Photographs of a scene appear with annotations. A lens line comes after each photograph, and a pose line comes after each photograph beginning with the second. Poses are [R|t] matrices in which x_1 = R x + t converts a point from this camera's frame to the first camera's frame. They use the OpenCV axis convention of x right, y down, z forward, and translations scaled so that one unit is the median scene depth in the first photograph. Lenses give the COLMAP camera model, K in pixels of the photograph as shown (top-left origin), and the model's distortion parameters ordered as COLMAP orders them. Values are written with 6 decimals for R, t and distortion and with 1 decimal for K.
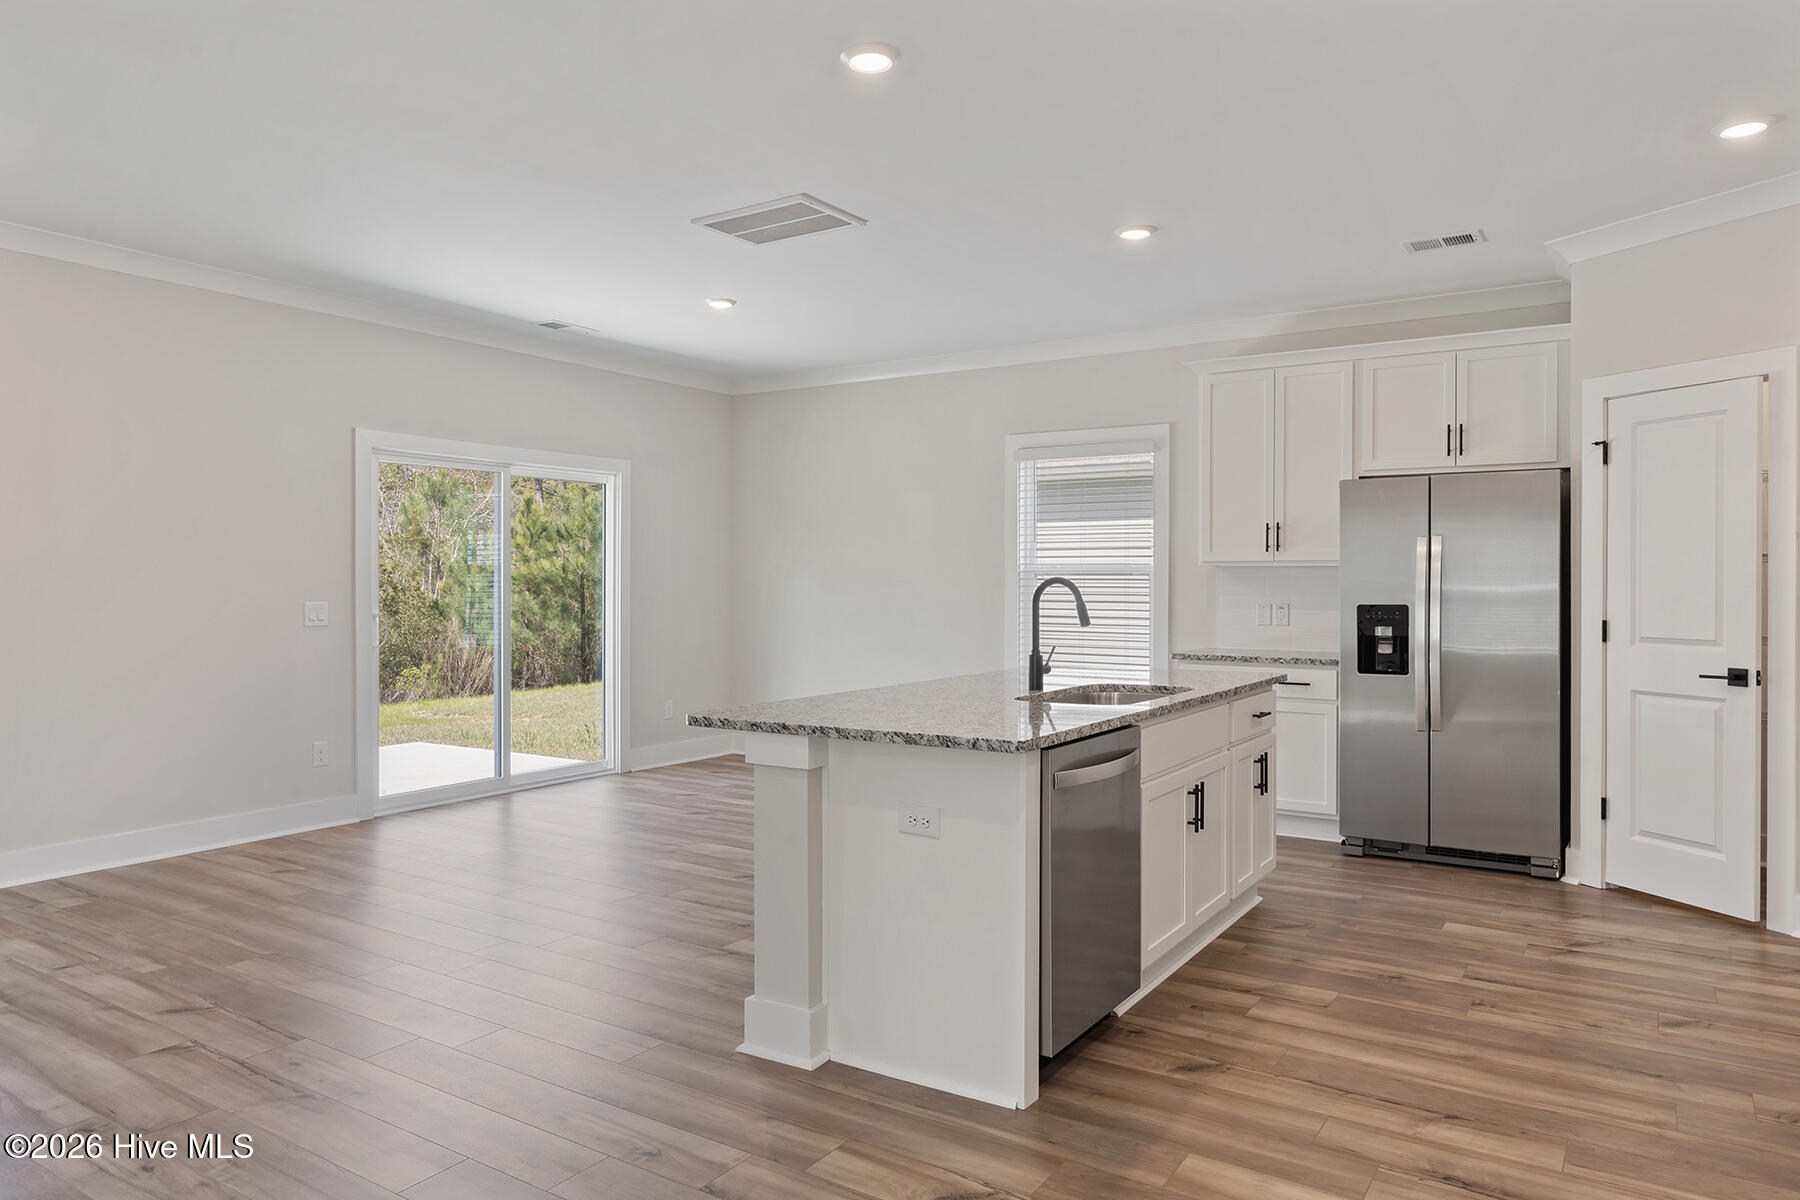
lens RADIAL K [[1168.5, 0, 900.0], [0, 1168.5, 600.0], [0, 0, 1]] dist [-0.000525, 0.000833]
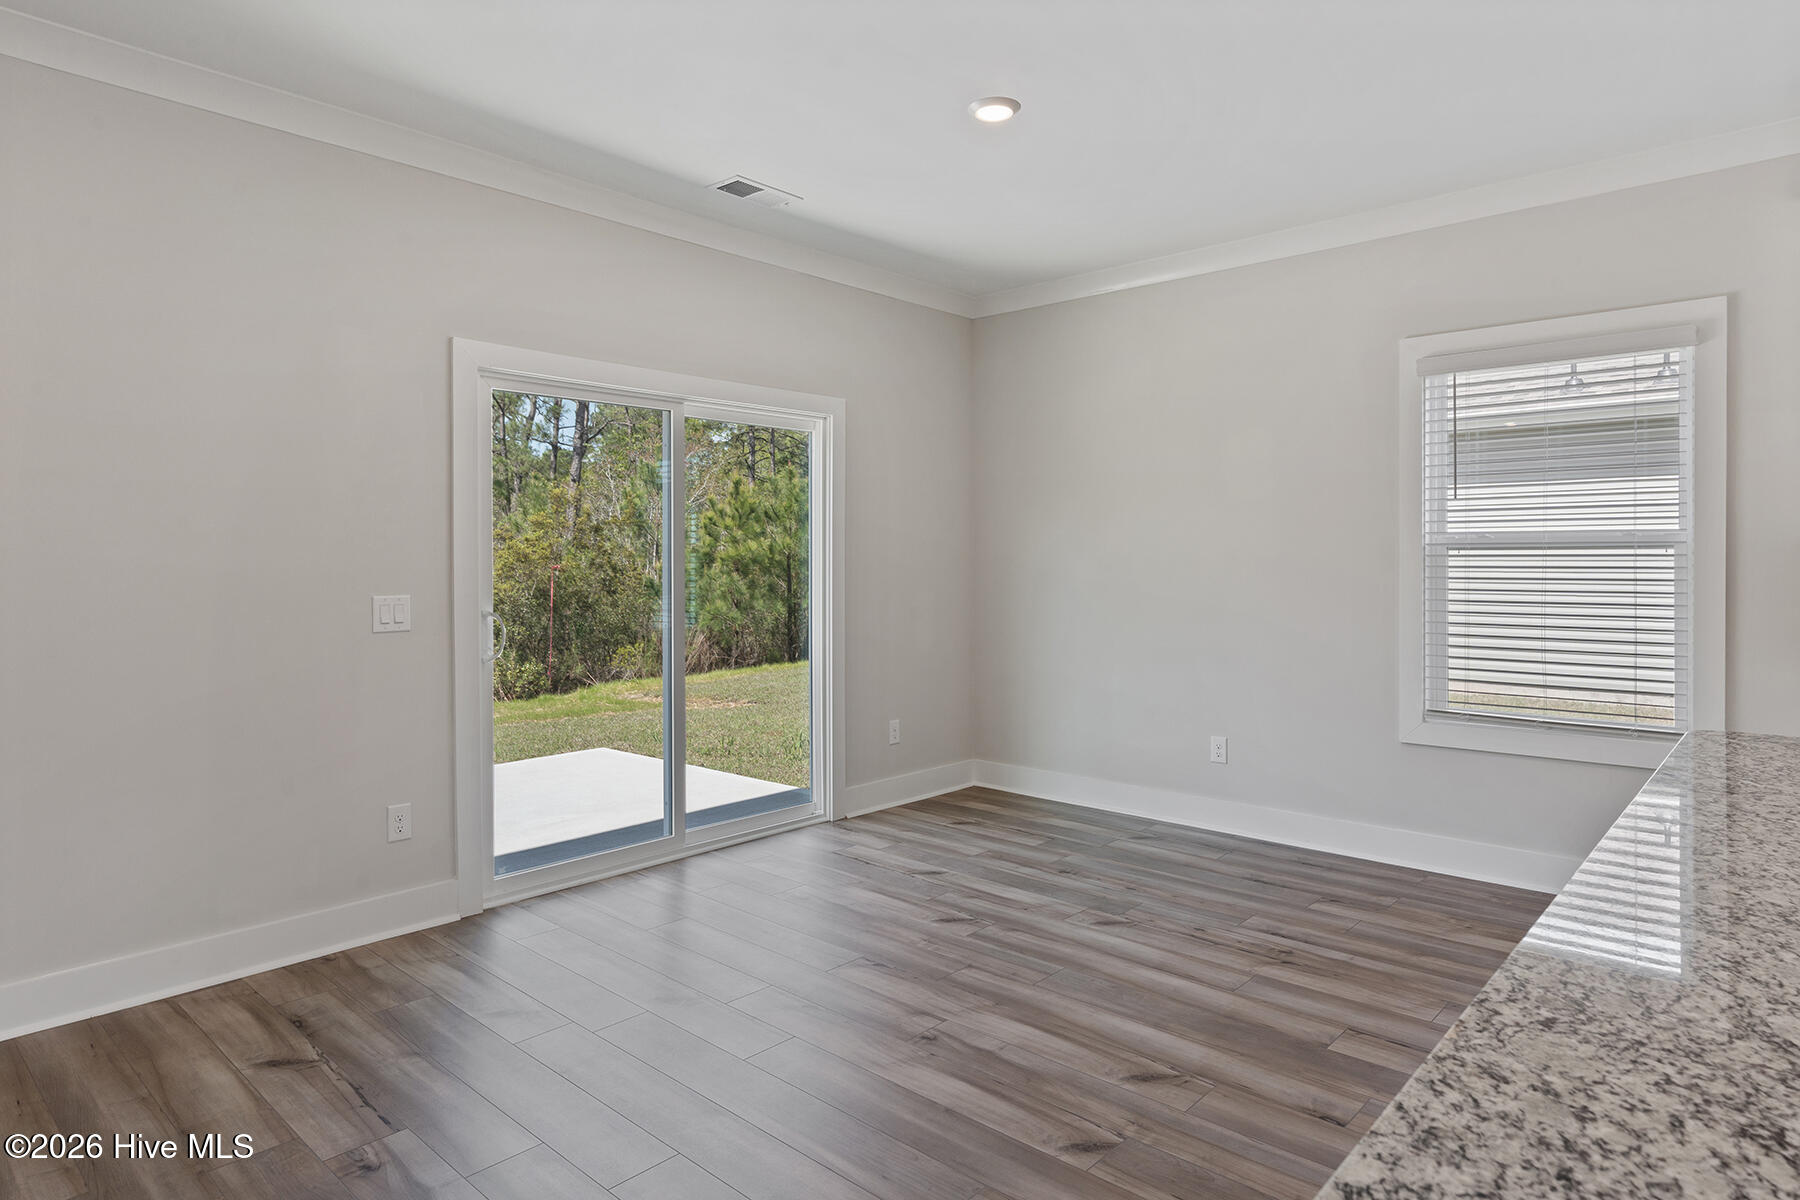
lens RADIAL K [[1029.6, 0, 899.3], [0, 1029.6, 573.7], [0, 0, 1]] dist [-0.002202, -0.000446]
pose [[0.987116, -0.002719, -0.159981, -0.037161], [0.002239, 0.999992, -0.003184, -0.002563], [0.159988, 0.002784, 0.987115, 0.145178]]
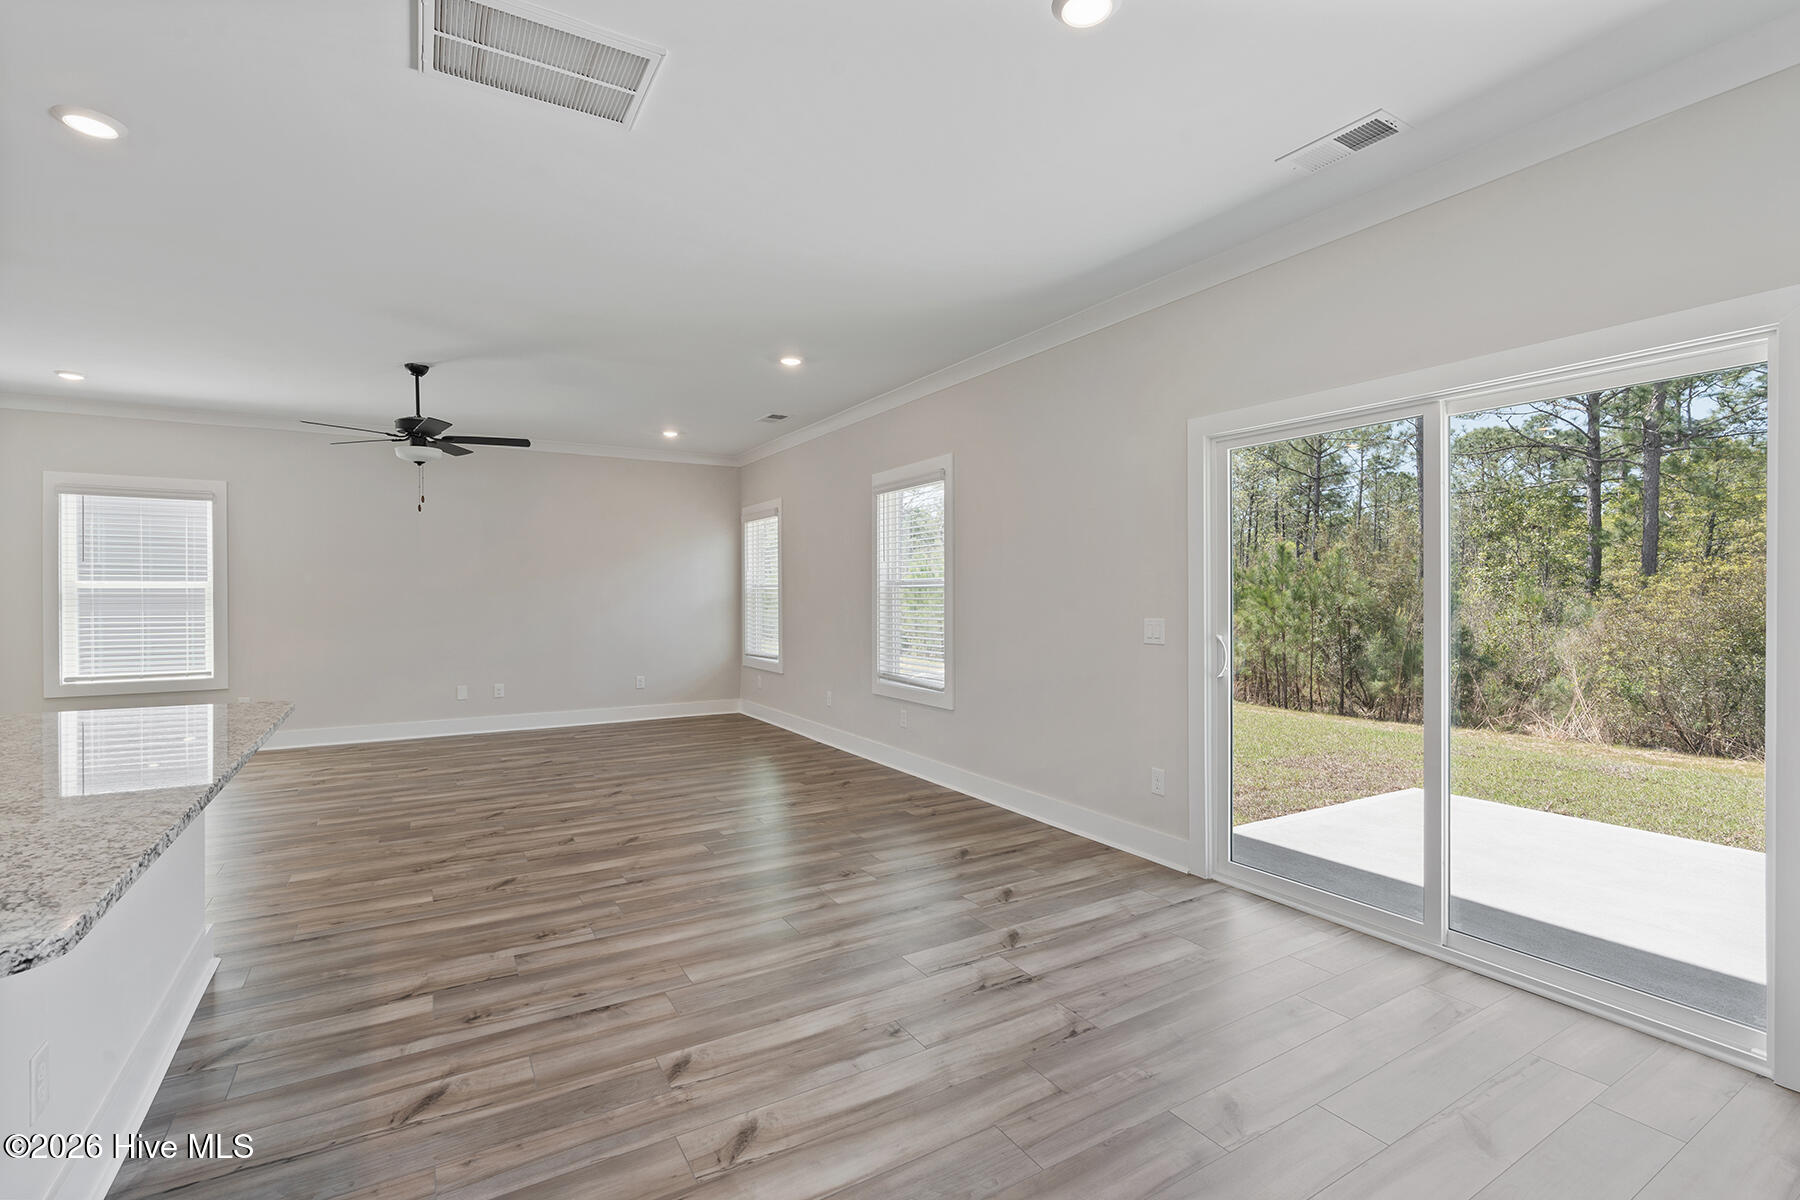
lens RADIAL K [[807.1, 0, 890.9], [0, 807.1, 595.5], [0, 0, 1]] dist [-0.004261, -0.000530]
pose [[-0.445554, 0.001007, -0.895254, 0.054894], [-0.011168, 0.999915, 0.006683, -0.005753], [0.895185, 0.012976, -0.445505, 0.342930]]
